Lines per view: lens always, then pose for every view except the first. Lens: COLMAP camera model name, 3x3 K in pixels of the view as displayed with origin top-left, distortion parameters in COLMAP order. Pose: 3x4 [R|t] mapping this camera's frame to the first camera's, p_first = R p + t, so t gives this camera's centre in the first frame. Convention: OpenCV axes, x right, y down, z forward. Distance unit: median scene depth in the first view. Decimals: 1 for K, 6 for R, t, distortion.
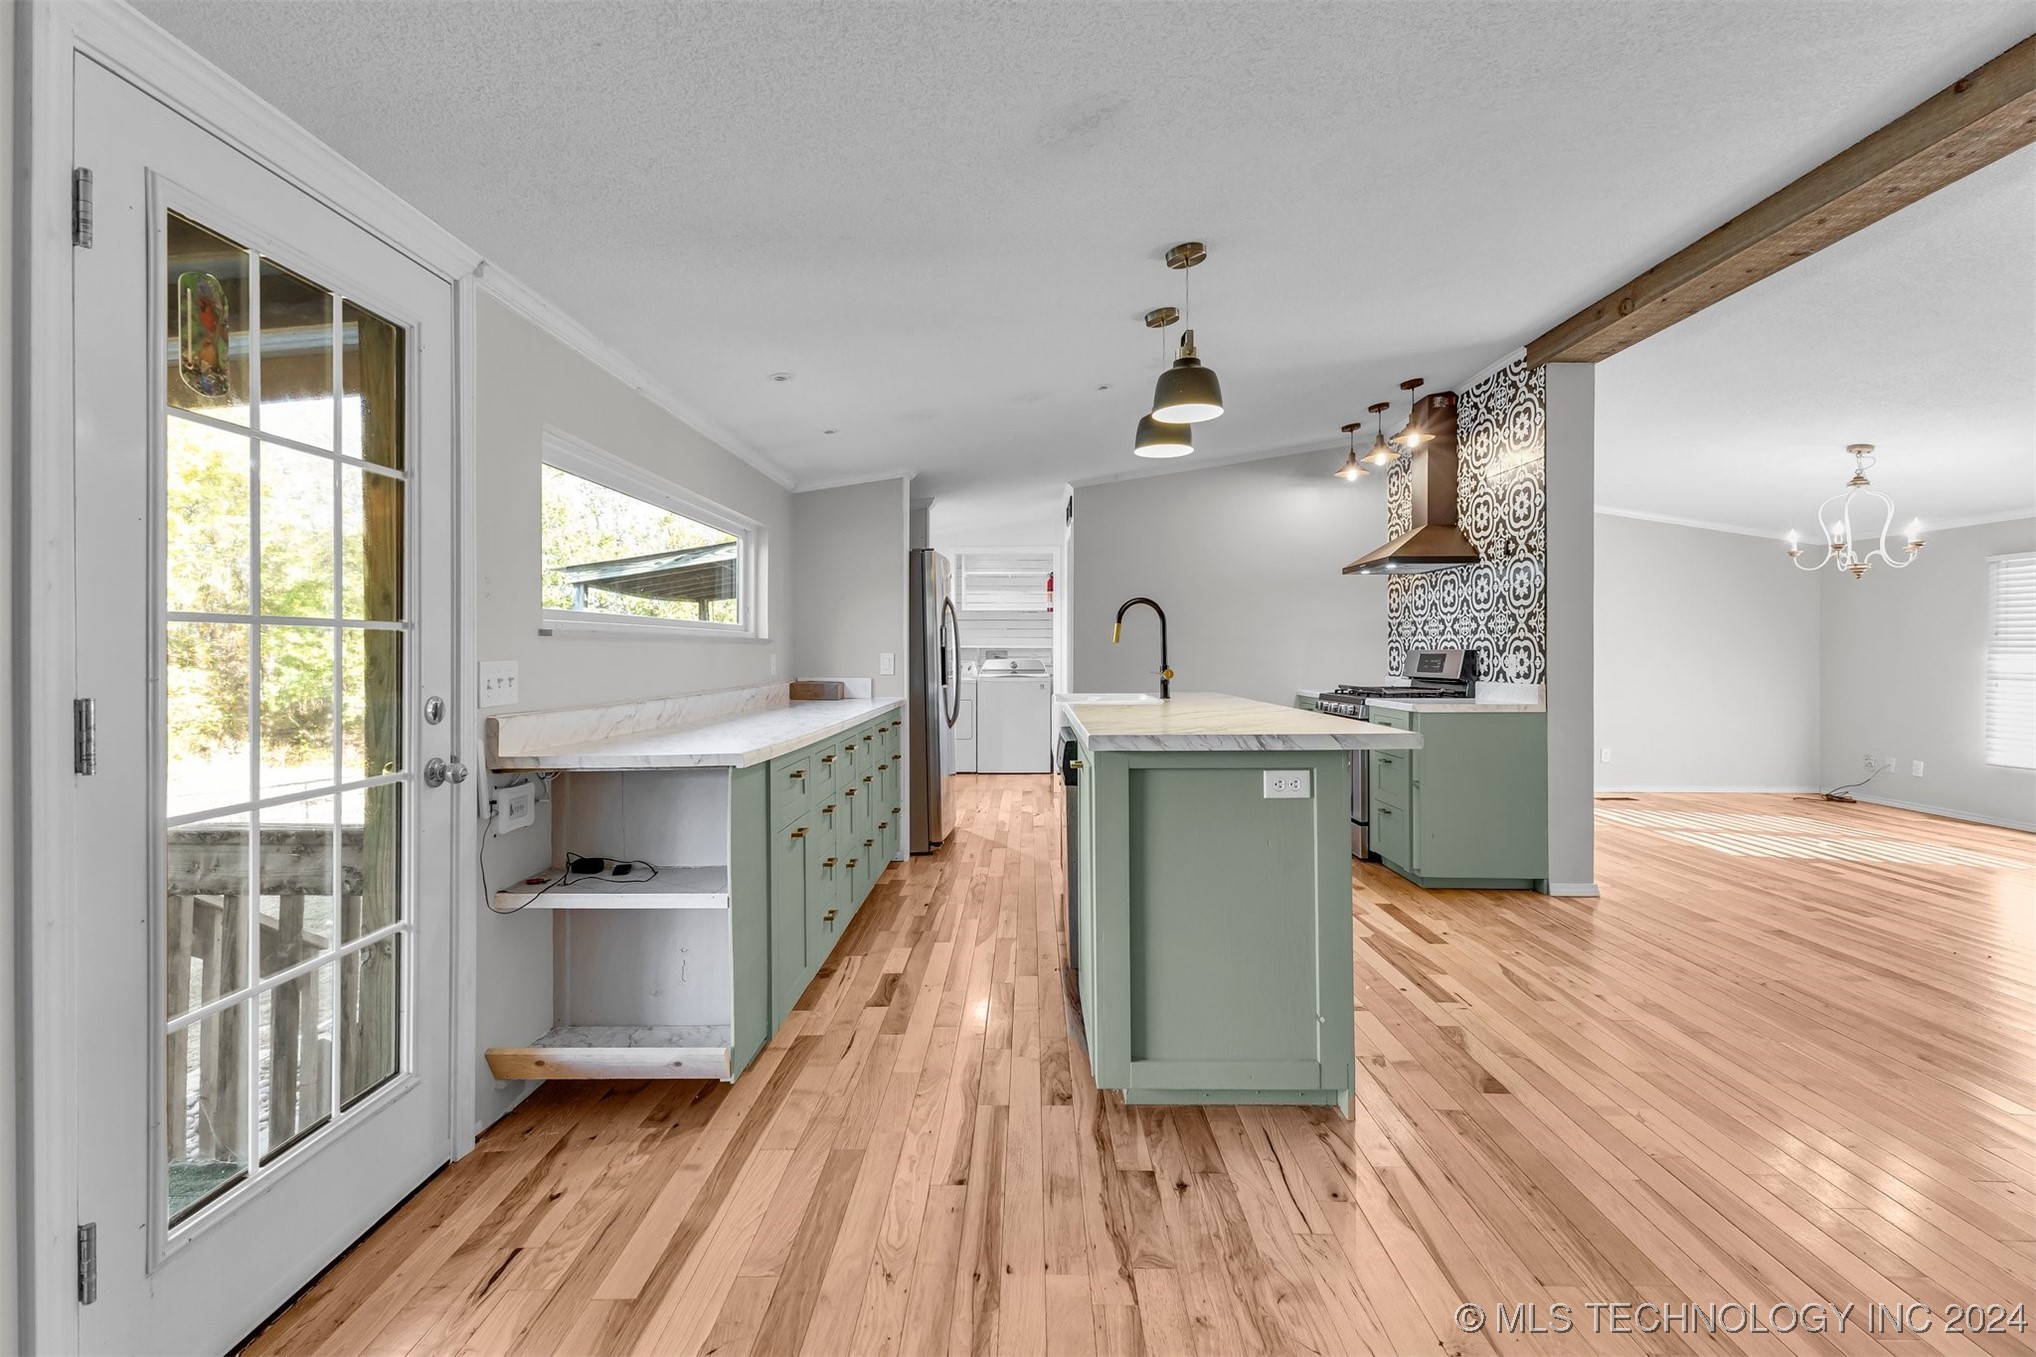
lens RADIAL K [[893.3, 0, 1011.0], [0, 893.3, 657.1], [0, 0, 1]] dist [0.010924, -0.001958]
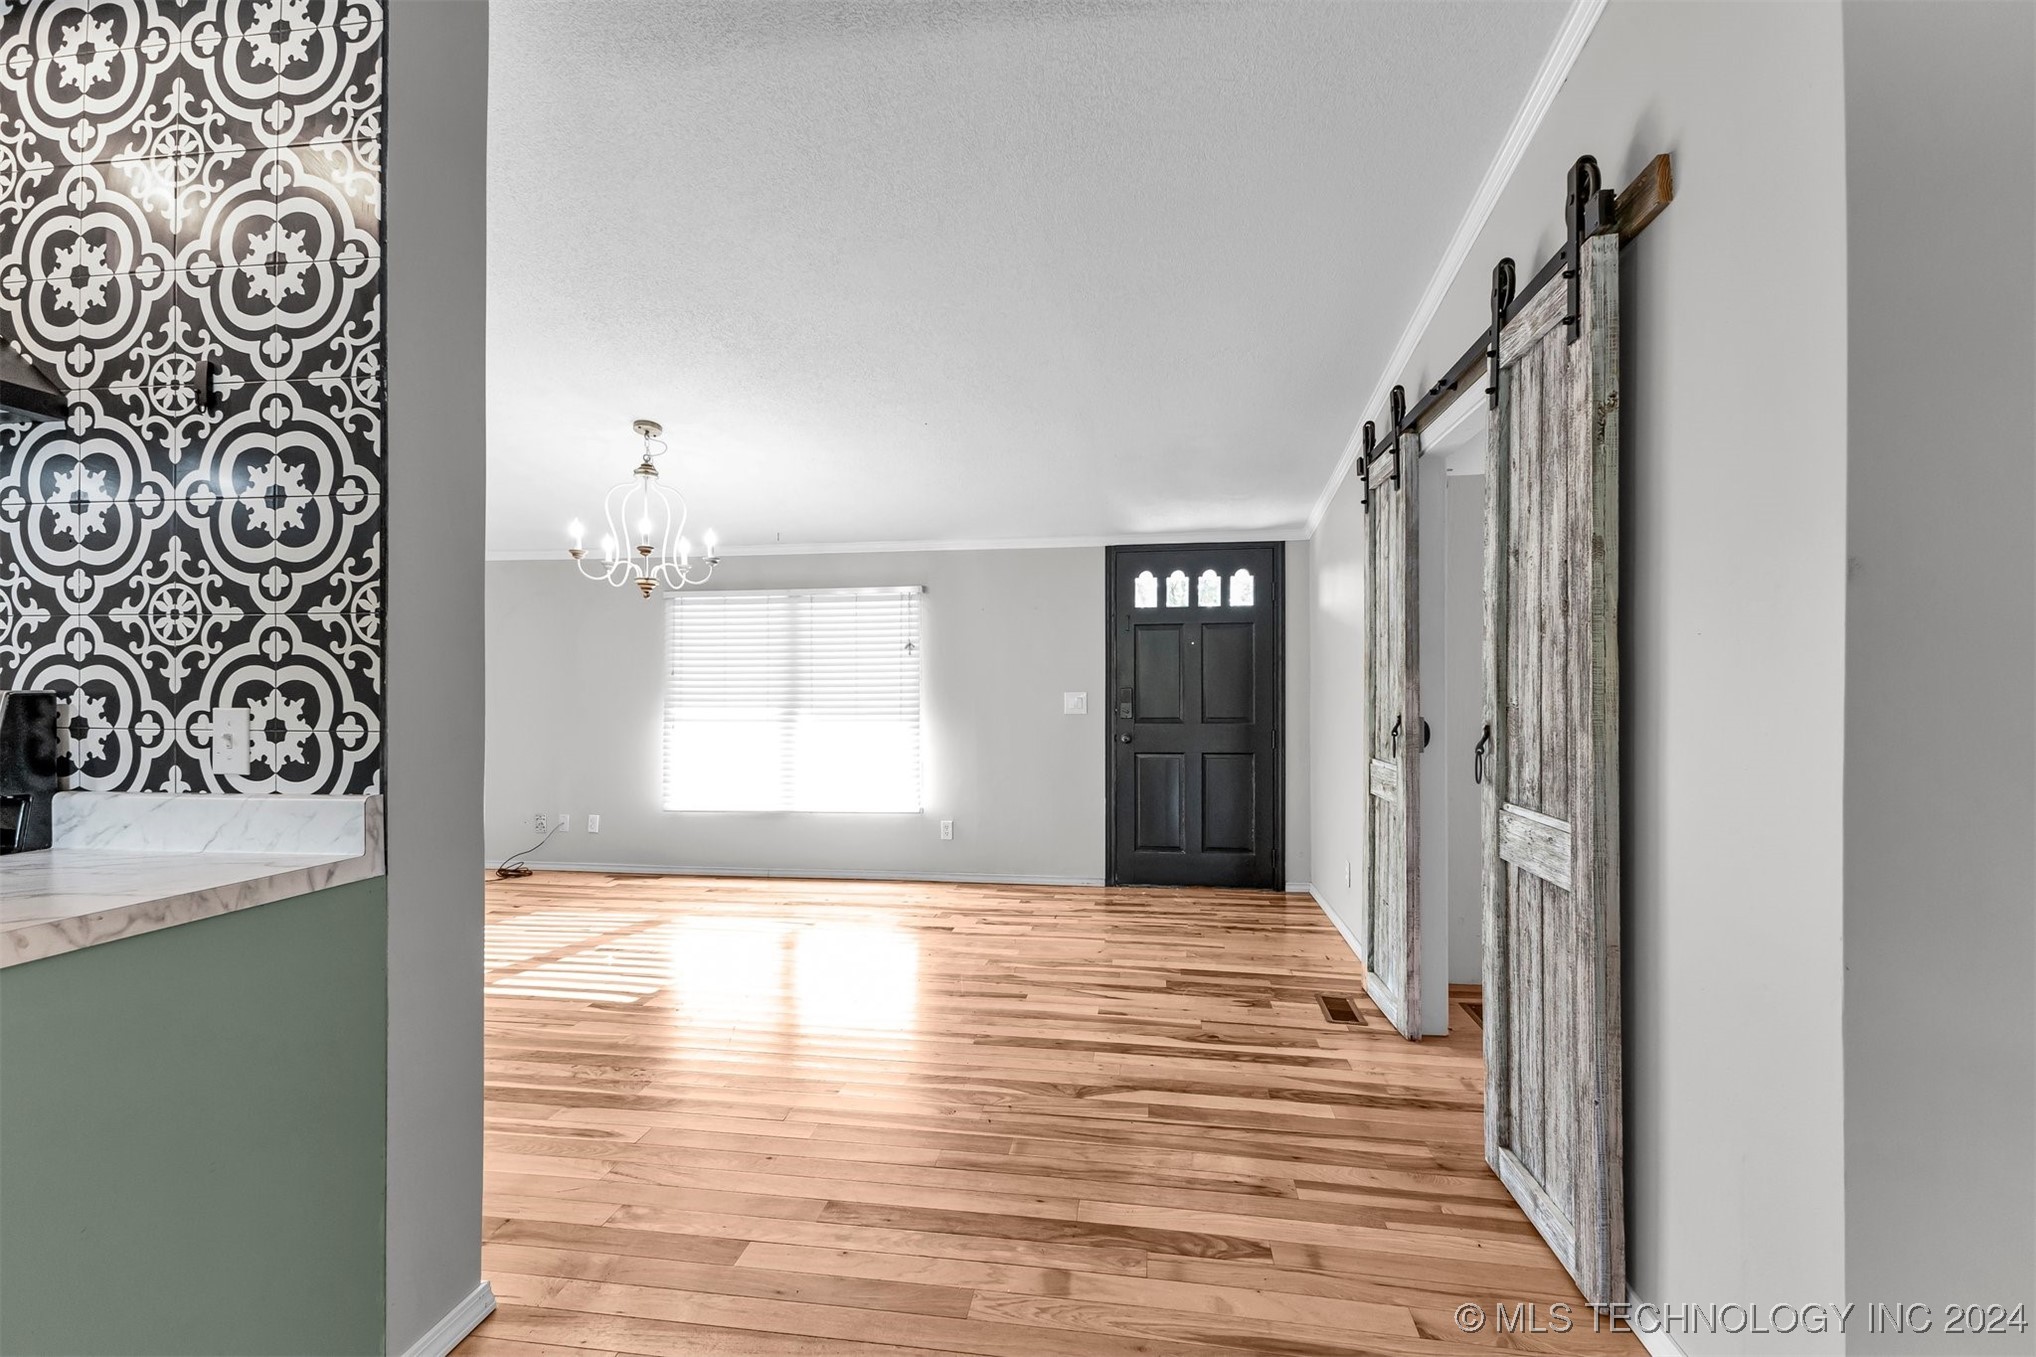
lens RADIAL K [[886.7, 0, 1028.6], [0, 886.7, 684.7], [0, 0, 1]] dist [0.000344, -0.000654]
pose [[0.119155, 0.006362, 0.992855, 0.276373], [0.004815, 0.999964, -0.006986, -0.007766], [-0.992864, 0.005613, 0.119121, 0.687425]]
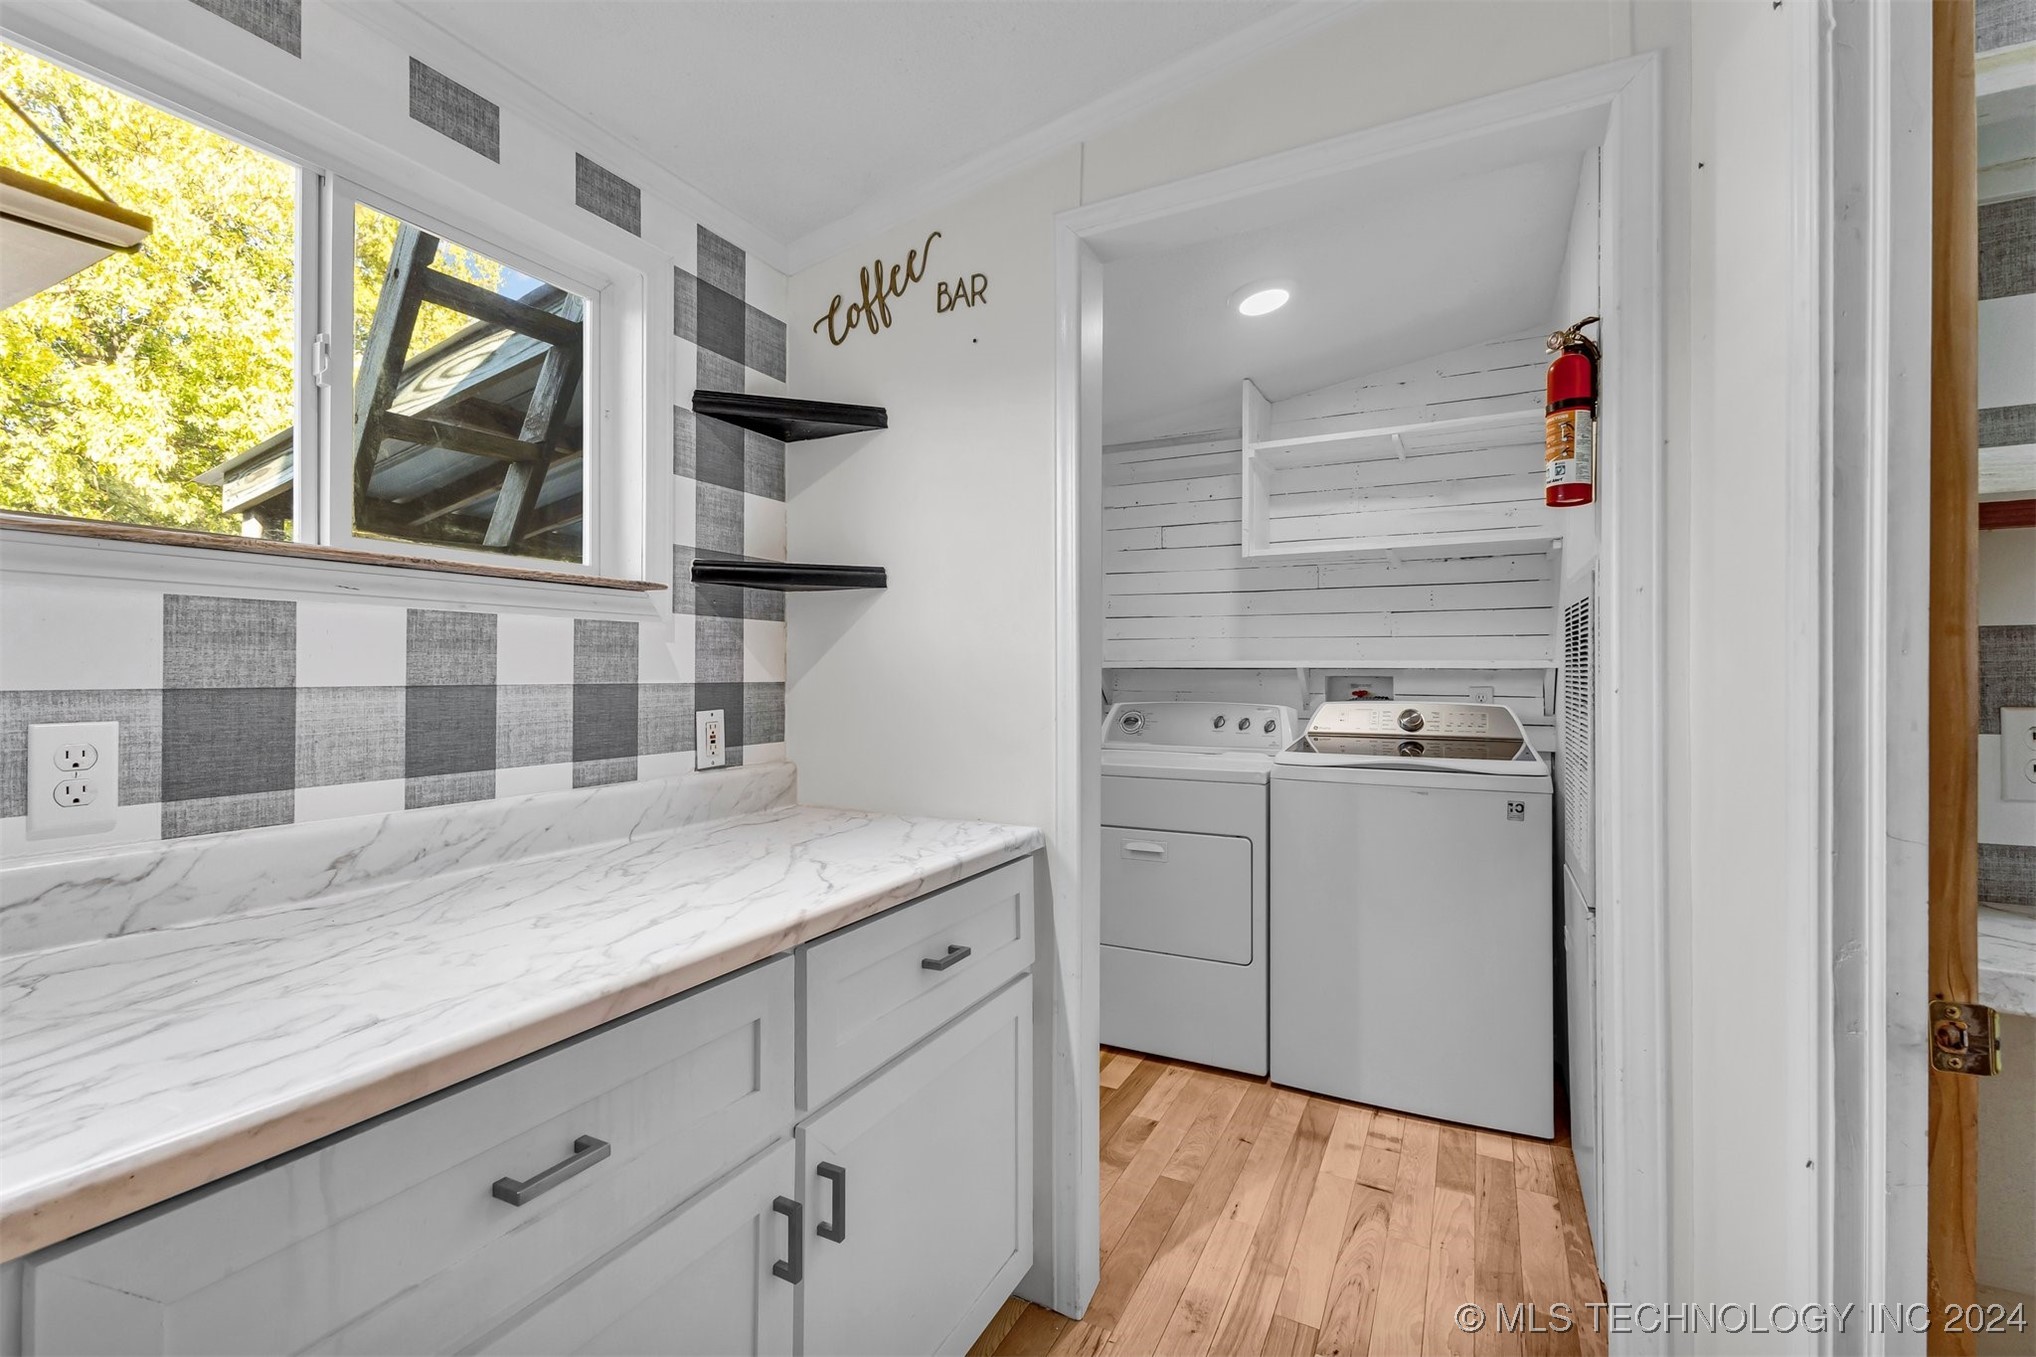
lens RADIAL K [[893.3, 0, 1024.7], [0, 893.3, 661.2], [0, 0, 1]] dist [0.010924, -0.001958]
pose [[0.902843, 0.003341, -0.429956, 0.033197], [-0.006144, 0.999968, -0.005132, -0.021901], [0.429925, 0.007275, 0.902835, 1.350949]]
